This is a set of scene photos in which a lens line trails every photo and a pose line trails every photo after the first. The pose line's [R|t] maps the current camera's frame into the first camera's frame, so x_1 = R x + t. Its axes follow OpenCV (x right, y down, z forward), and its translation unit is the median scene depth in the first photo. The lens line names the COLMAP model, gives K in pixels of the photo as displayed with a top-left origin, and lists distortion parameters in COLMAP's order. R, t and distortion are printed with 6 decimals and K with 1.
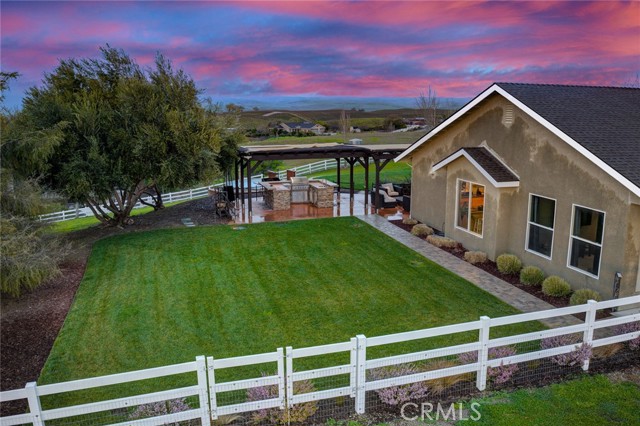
lens RADIAL K [[540.1, 0, 320.5], [0, 540.1, 209.3], [0, 0, 1]] dist [-0.105790, -0.017842]
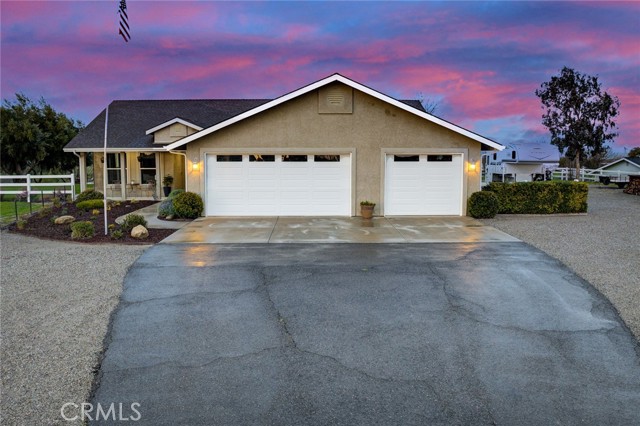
lens RADIAL K [[540.1, 0, 320.6], [0, 540.1, 209.6], [0, 0, 1]] dist [-0.105790, -0.017842]
pose [[0.963628, 0.027450, -0.265835, 2.279570], [-0.050893, 0.995357, -0.081702, 0.426100], [0.262358, 0.092259, 0.960550, -0.973566]]
